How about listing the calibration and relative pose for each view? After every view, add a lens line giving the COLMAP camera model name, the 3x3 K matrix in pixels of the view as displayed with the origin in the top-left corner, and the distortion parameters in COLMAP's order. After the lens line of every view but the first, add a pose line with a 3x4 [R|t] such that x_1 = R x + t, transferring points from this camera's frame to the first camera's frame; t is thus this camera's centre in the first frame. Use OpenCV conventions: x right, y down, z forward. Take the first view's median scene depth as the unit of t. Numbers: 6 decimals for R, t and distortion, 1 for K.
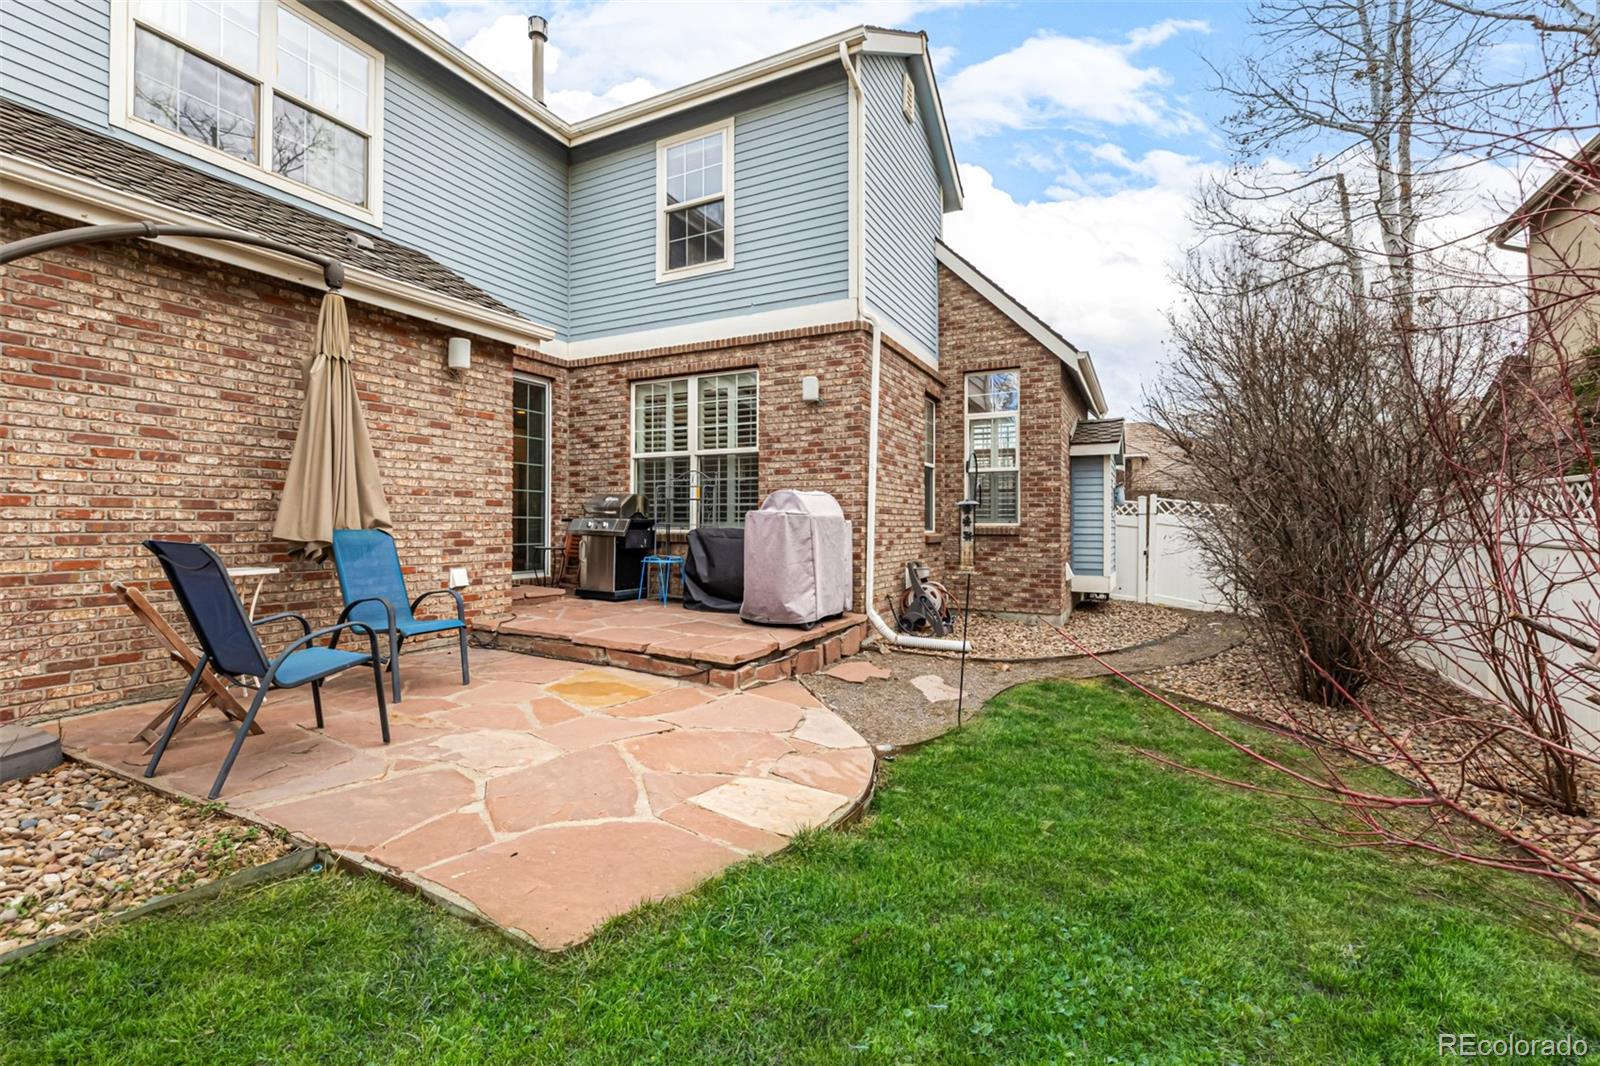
lens RADIAL K [[700.9, 0, 790.0], [0, 700.9, 522.4], [0, 0, 1]] dist [-0.000708, -0.000283]
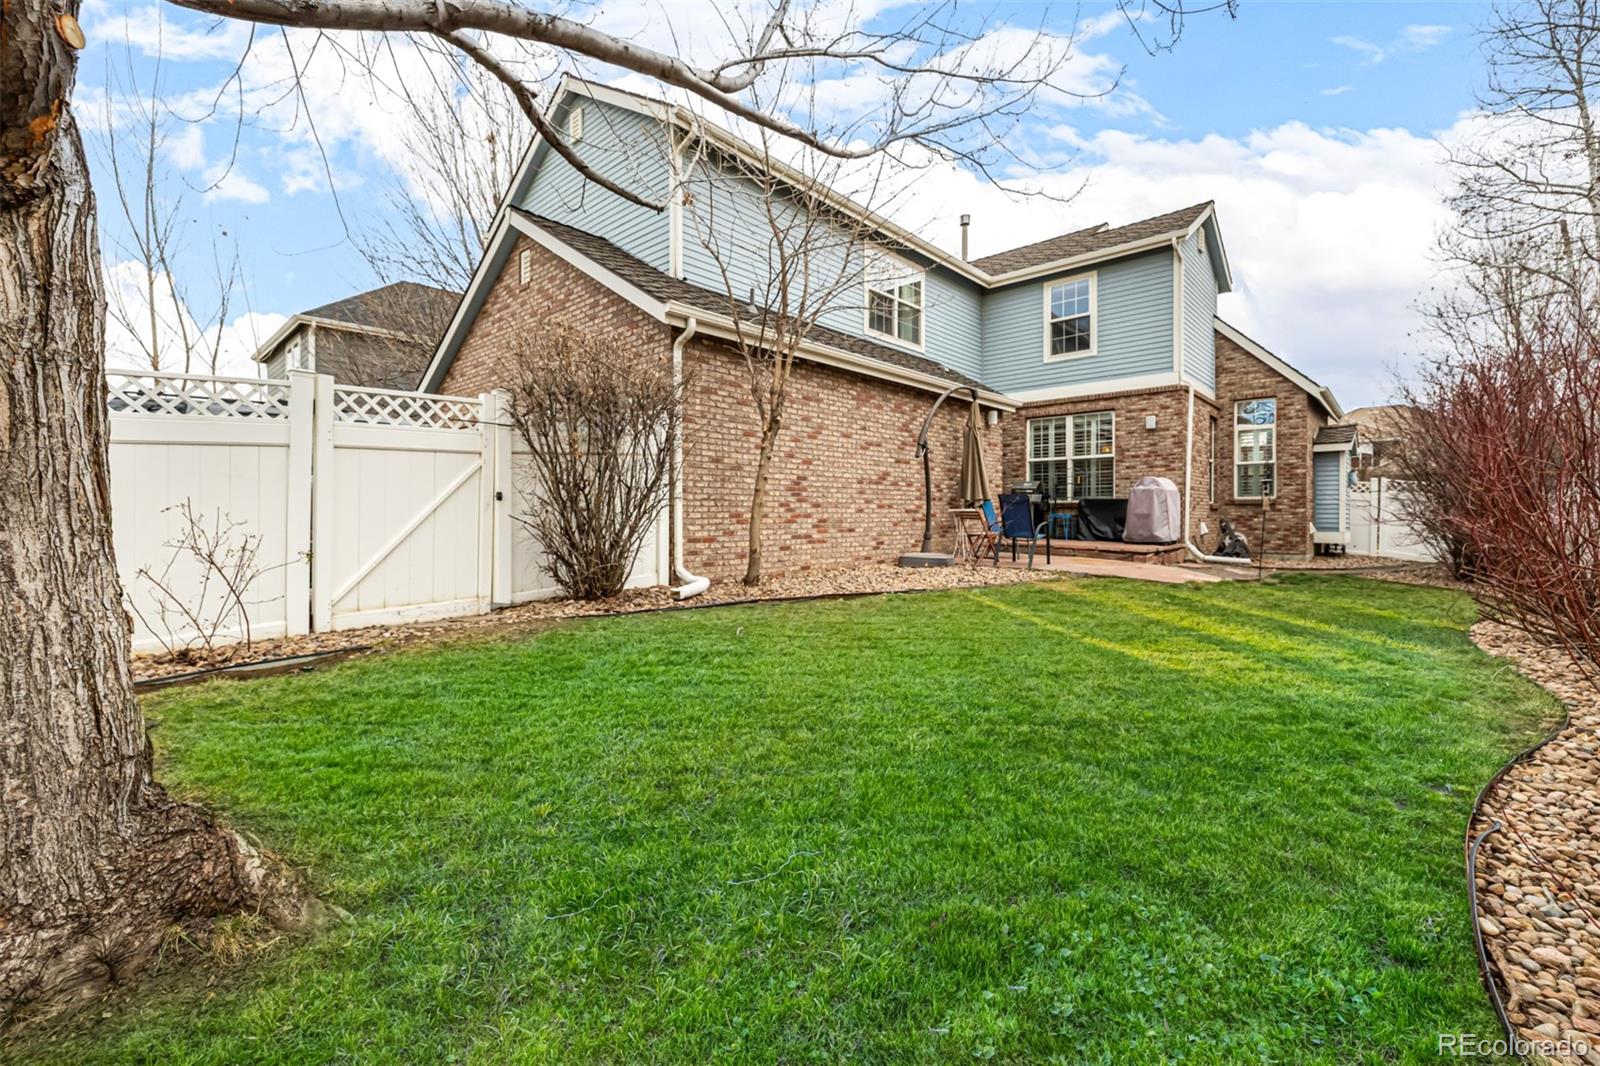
lens RADIAL K [[680.0, 0, 795.2], [0, 680.0, 522.2], [0, 0, 1]] dist [0.001696, 0.000423]
pose [[0.965170, -0.001356, -0.261621, -0.360575], [0.004489, 0.999925, 0.011380, 0.042393], [0.261586, -0.012158, 0.965104, -0.868163]]
